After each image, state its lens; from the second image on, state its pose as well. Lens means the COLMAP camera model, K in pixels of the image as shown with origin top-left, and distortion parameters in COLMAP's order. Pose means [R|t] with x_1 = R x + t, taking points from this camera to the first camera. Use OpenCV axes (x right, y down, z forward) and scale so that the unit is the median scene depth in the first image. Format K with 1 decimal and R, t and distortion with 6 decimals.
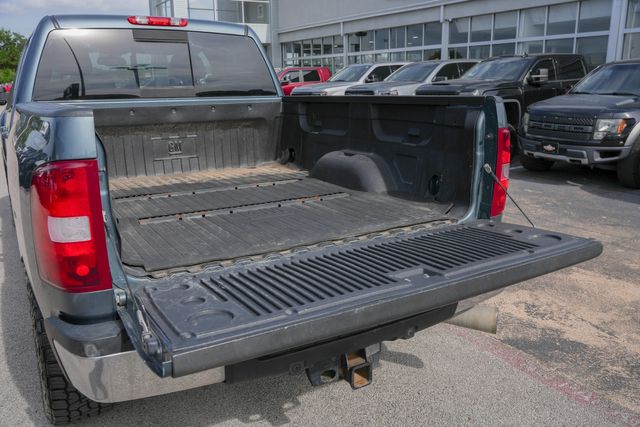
lens RADIAL K [[540.3, 0, 320.0], [0, 540.3, 213.5], [0, 0, 1]] dist [0.002720, -0.000546]
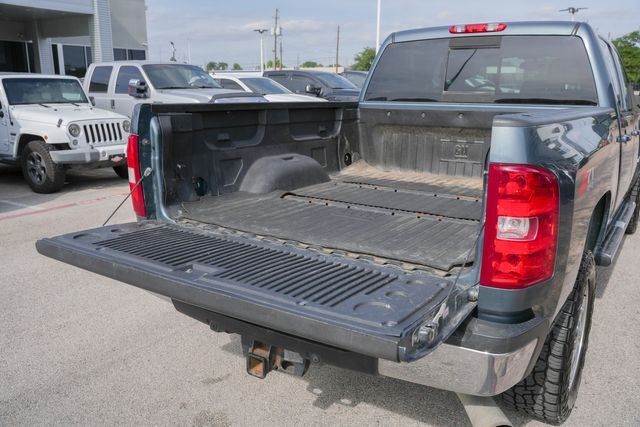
lens RADIAL K [[540.3, 0, 320.0], [0, 540.3, 213.5], [0, 0, 1]] dist [0.002720, -0.000546]
pose [[0.435813, 0.220105, -0.872709, 0.185074], [-0.220724, 0.966164, 0.133450, -0.029841], [0.872553, 0.134468, 0.469649, 0.104871]]
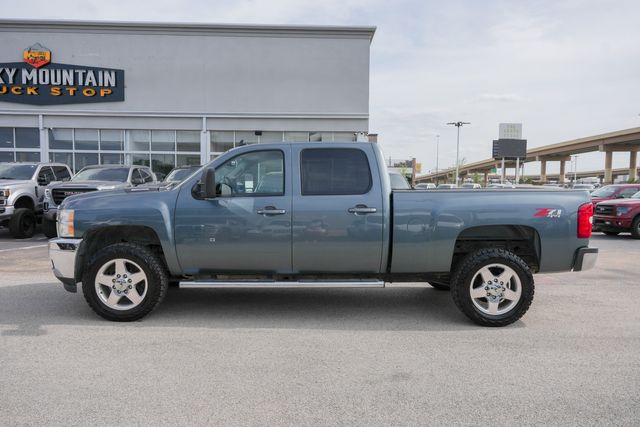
lens RADIAL K [[463.8, 0, 320.0], [0, 463.8, 213.5], [0, 0, 1]] dist [0.000069, 0.001697]
pose [[0.480927, -0.035684, 0.876034, -0.617717], [0.190601, 0.979531, -0.064737, -0.028047], [-0.855793, 0.198106, 0.477884, 0.170688]]
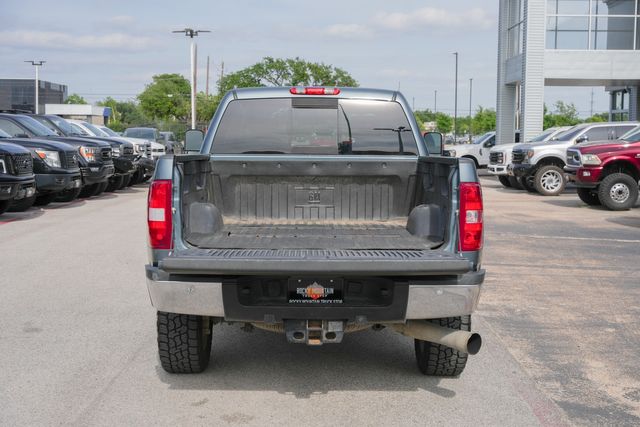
lens RADIAL K [[924.2, 0, 320.0], [0, 924.2, 213.5], [0, 0, 1]] dist [0.021651, -0.000252]
pose [[0.864706, 0.059188, -0.498779, 0.249327], [-0.135977, 0.983536, -0.119024, 0.049586], [0.483523, 0.170743, 0.858518, -0.231203]]
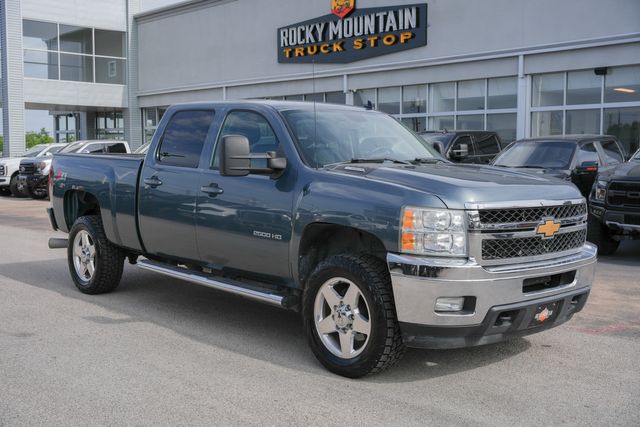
lens RADIAL K [[769.3, 0, 320.0], [0, 769.3, 213.5], [0, 0, 1]] dist [0.012306, -0.008736]
pose [[0.974430, -0.003769, 0.224658, -0.193693], [0.041257, 0.985861, -0.162408, 0.096225], [-0.220869, 0.167524, 0.960808, -0.352317]]
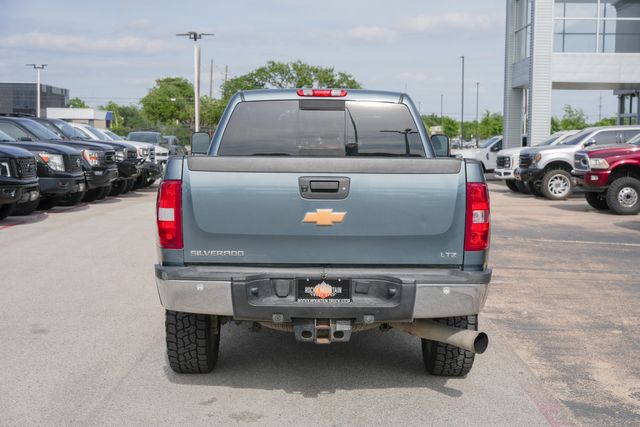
lens RADIAL K [[938.1, 0, 320.0], [0, 938.1, 213.5], [0, 0, 1]] dist [0.015475, 0.009942]
pose [[0.862334, 0.056846, -0.503139, 0.253750], [-0.137355, 0.982681, -0.124389, 0.054228], [0.487354, 0.176373, 0.855207, -0.241869]]
